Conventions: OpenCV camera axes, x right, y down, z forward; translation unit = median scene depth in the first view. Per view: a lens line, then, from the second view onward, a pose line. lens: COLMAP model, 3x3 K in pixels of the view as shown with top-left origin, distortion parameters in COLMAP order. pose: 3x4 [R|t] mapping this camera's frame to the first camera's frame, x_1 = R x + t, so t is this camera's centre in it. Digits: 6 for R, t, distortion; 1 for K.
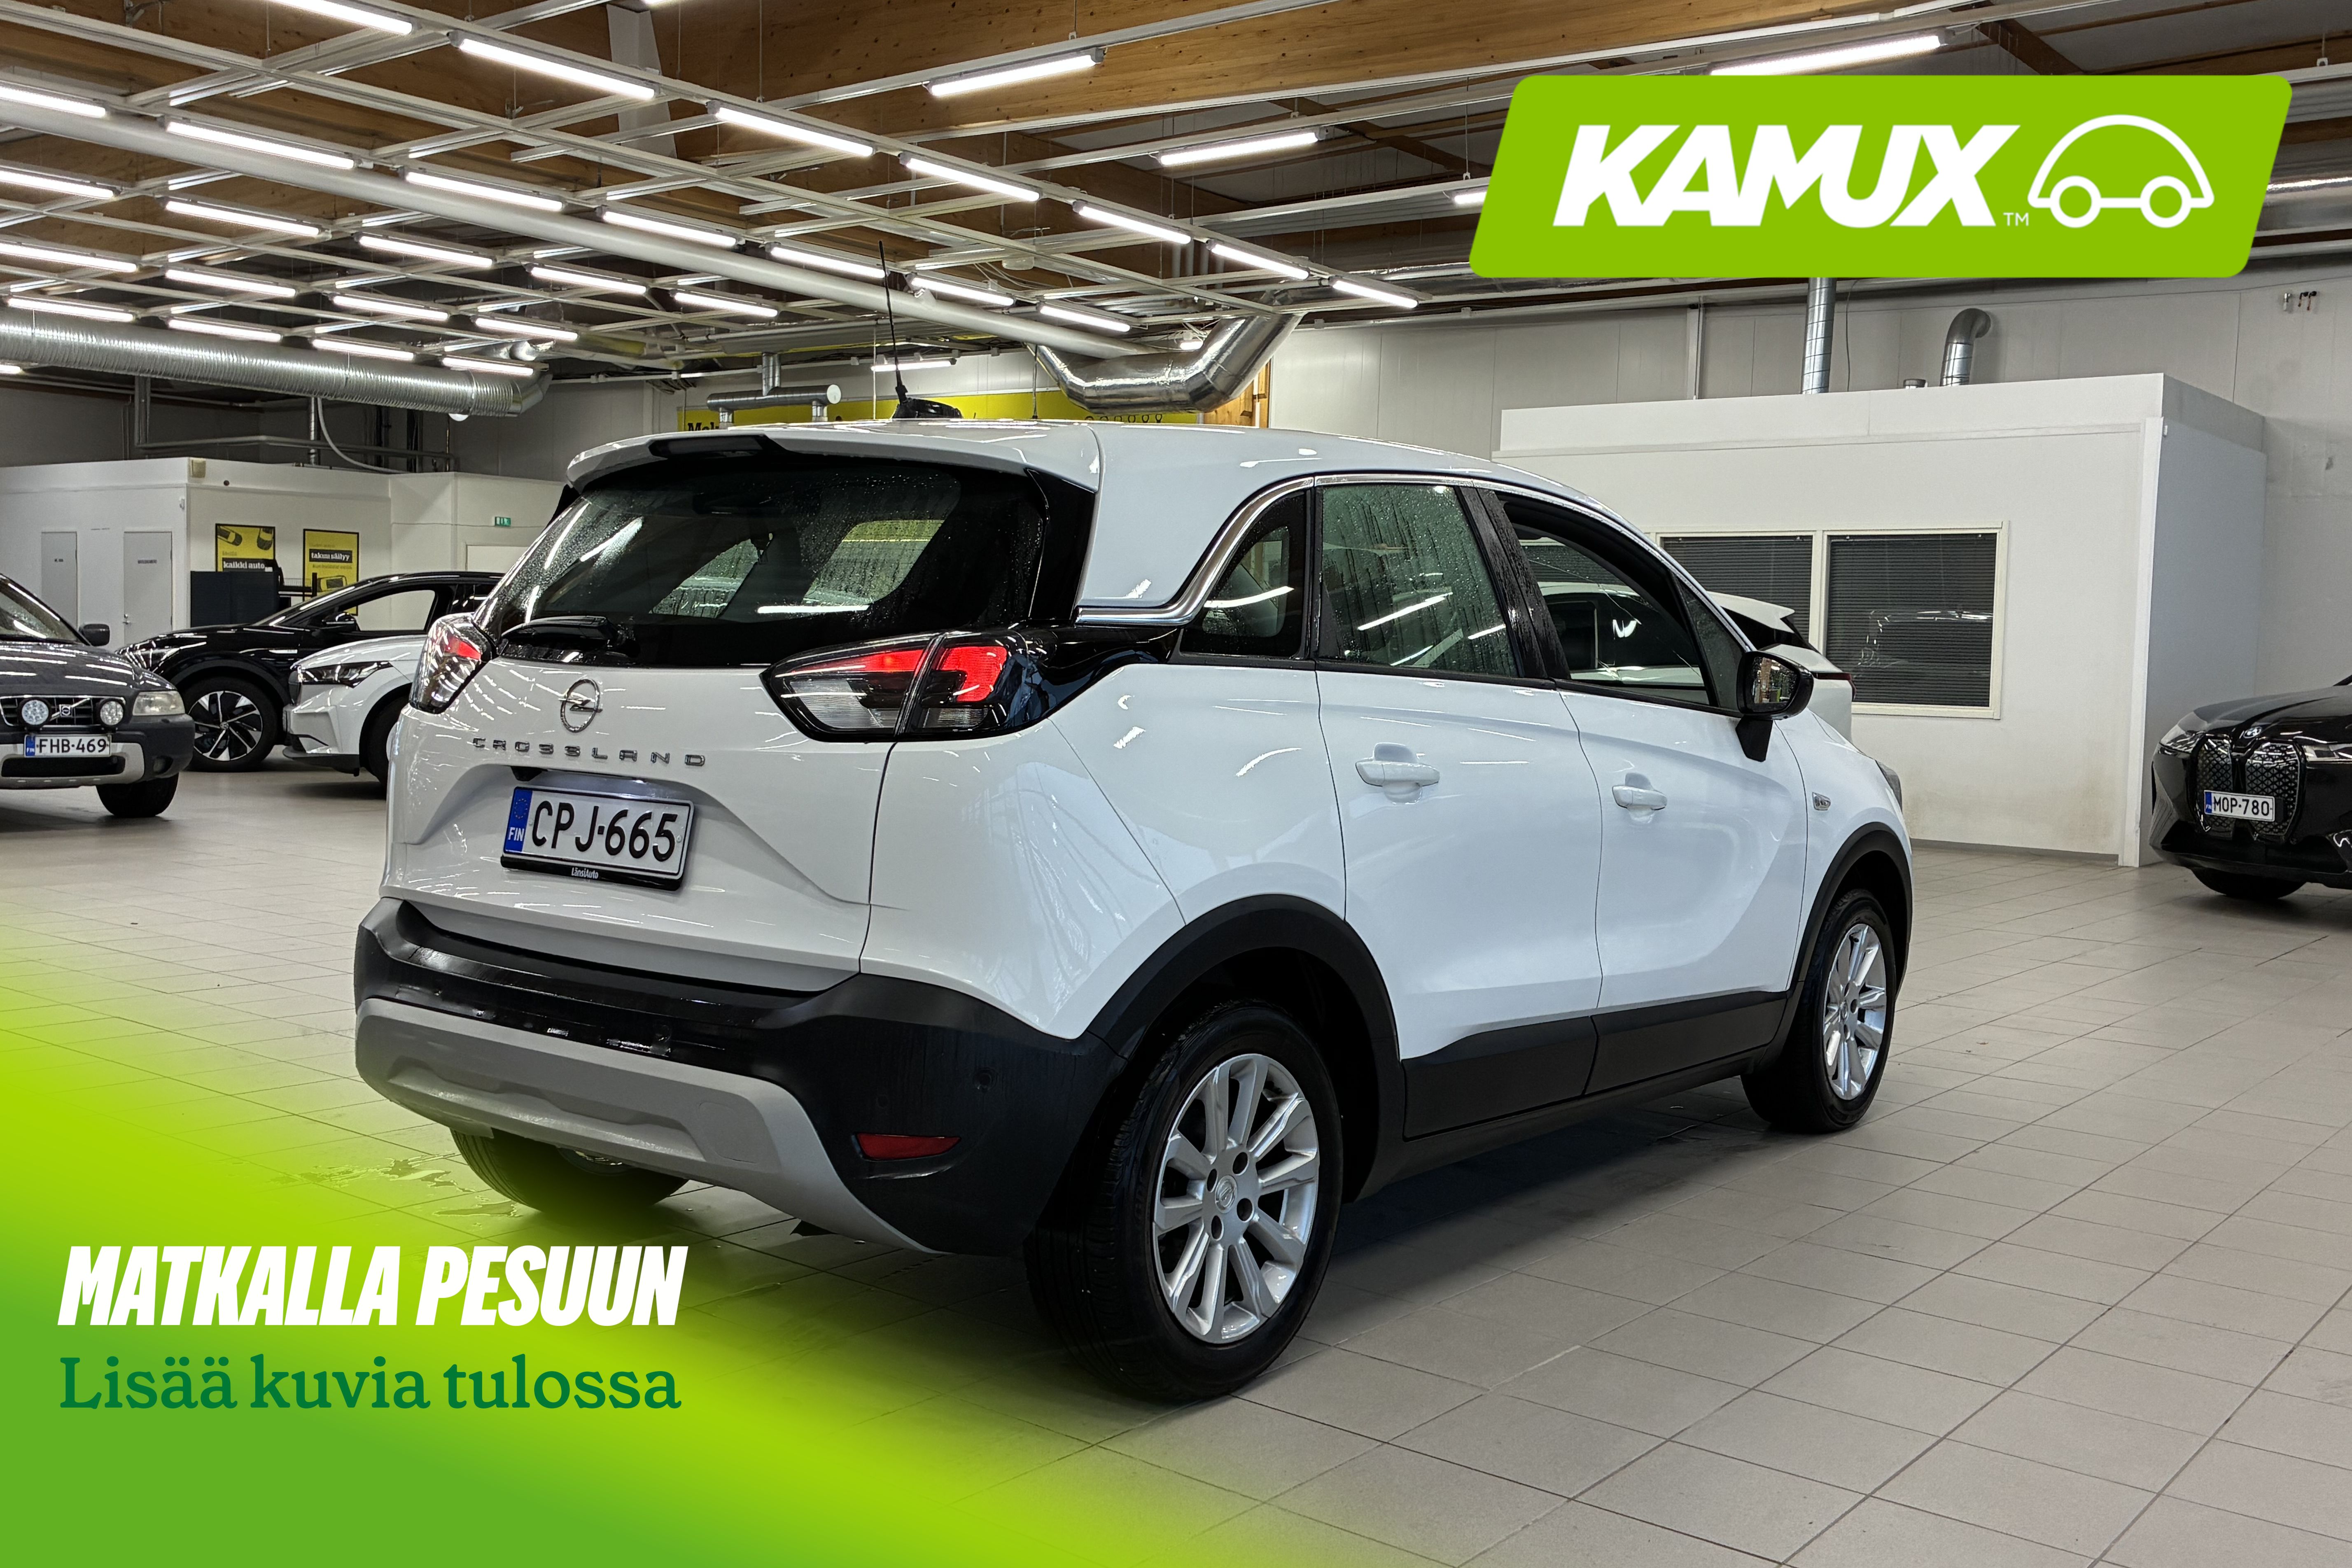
lens RADIAL K [[2188.6, 0, 1173.5], [0, 2188.6, 783.4], [0, 0, 1]] dist [-0.009578, 0.000000]
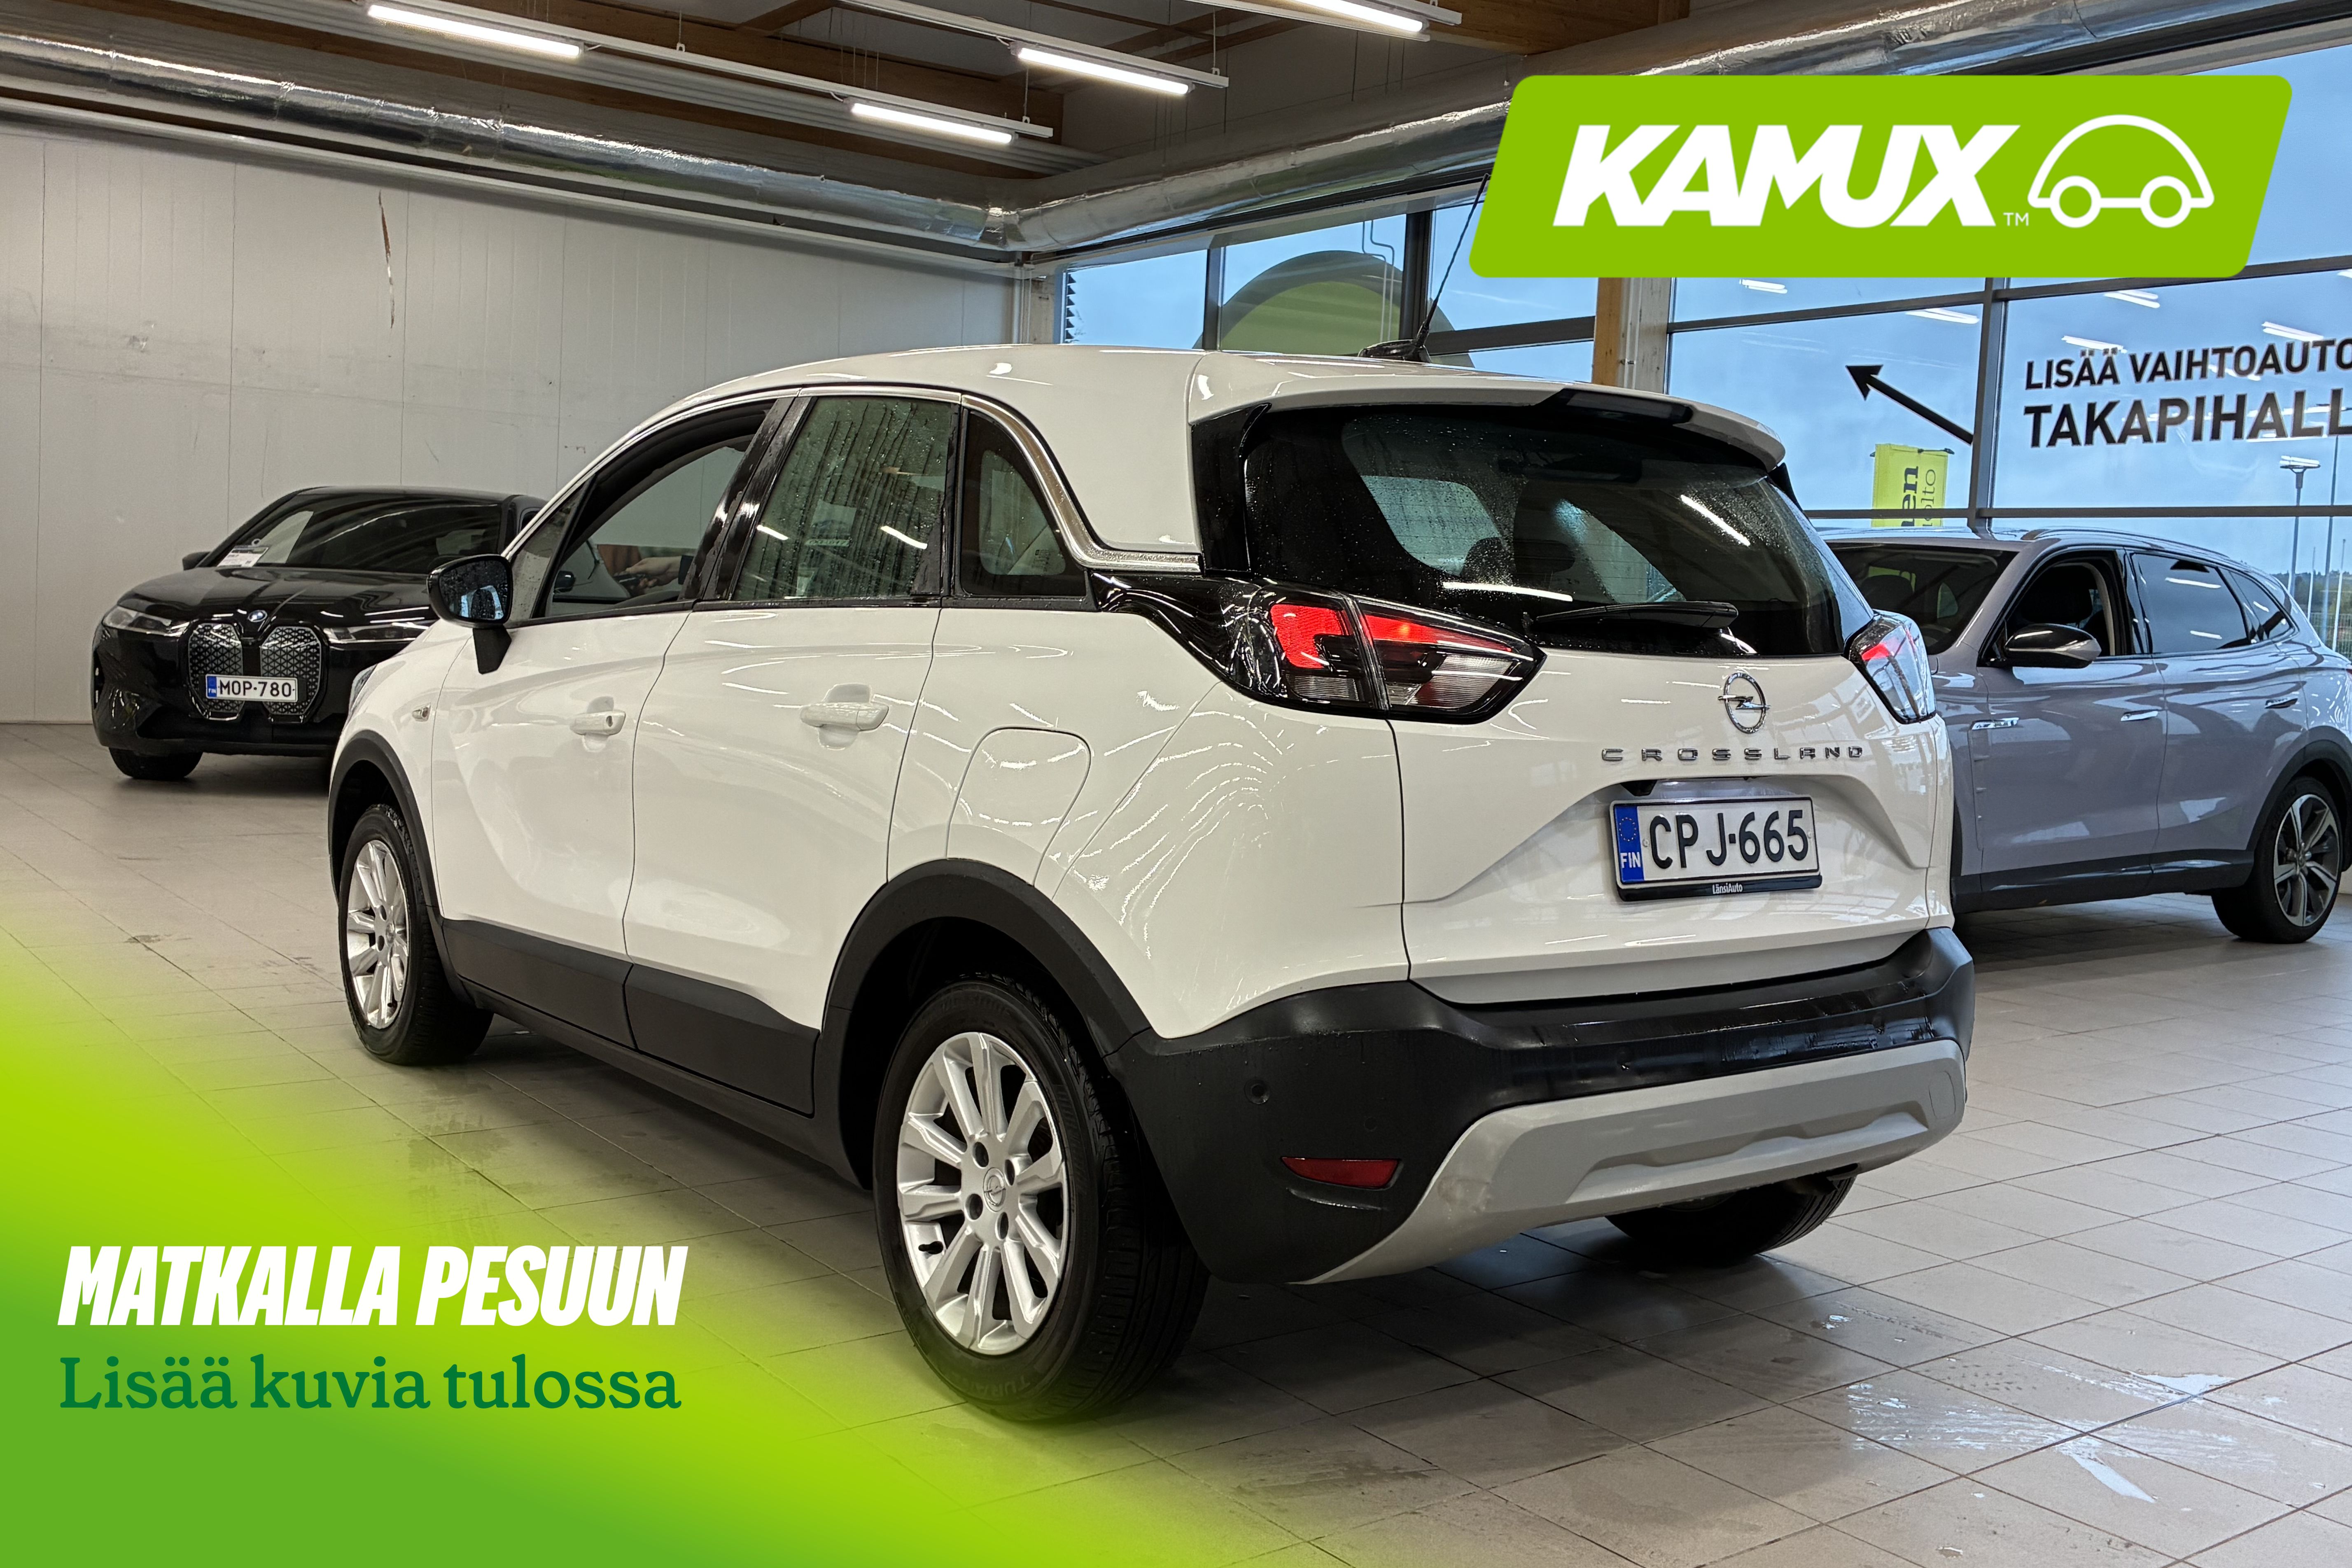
lens RADIAL K [[2188.6, 0, 1174.8], [0, 2188.6, 784.2], [0, 0, 1]] dist [-0.009578, 0.000000]
pose [[0.259033, -0.097814, 0.960903, -1.190620], [0.026404, 0.995204, 0.094188, -0.092713], [-0.965508, 0.000974, 0.260373, 0.982566]]
